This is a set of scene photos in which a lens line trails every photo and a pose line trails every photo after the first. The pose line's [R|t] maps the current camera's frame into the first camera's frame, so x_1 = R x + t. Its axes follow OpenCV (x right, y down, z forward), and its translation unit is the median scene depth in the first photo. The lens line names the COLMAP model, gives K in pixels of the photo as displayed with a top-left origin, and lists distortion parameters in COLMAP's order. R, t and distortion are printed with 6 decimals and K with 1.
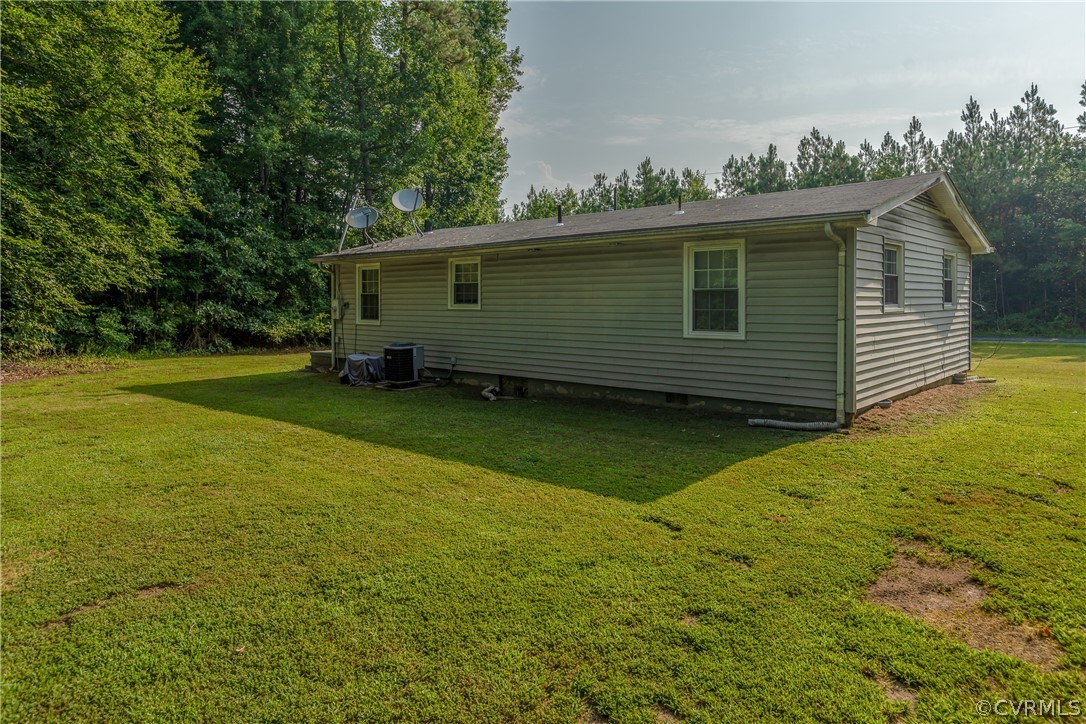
lens RADIAL K [[721.3, 0, 528.2], [0, 721.3, 317.8], [0, 0, 1]] dist [0.000435, -0.003088]
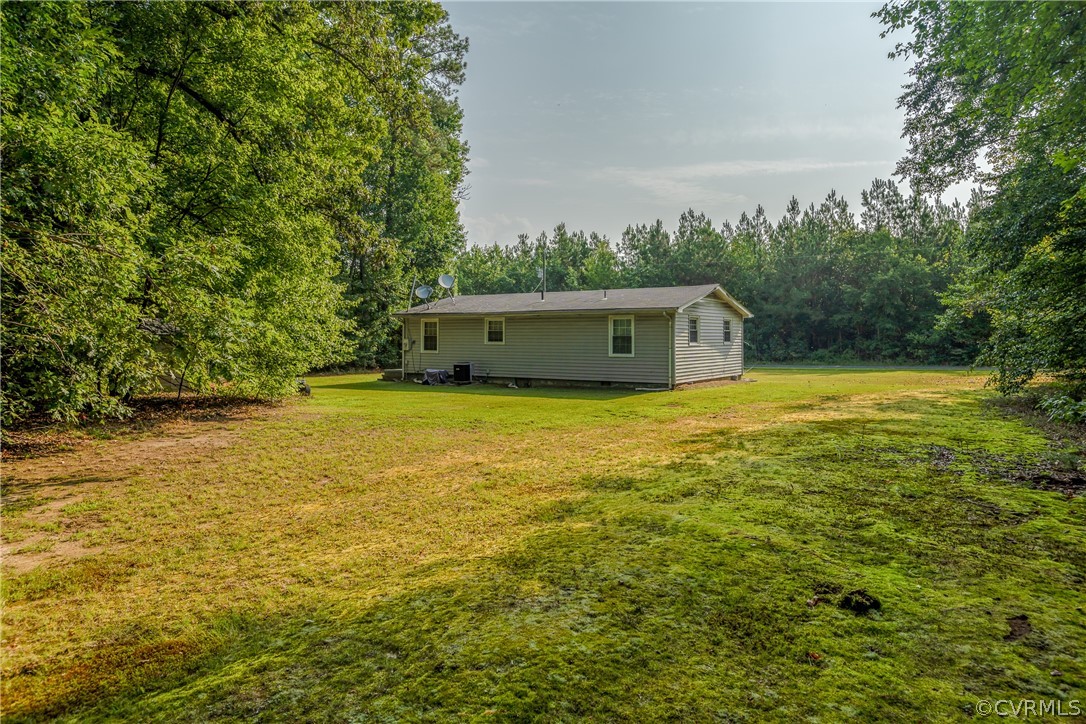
lens RADIAL K [[721.3, 0, 544.5], [0, 721.3, 359.9], [0, 0, 1]] dist [0.000435, -0.003088]
pose [[0.987474, -0.001500, 0.157777, -0.087132], [0.000551, 0.999981, 0.006058, 0.006000], [-0.157784, -0.005896, 0.987456, -0.308847]]
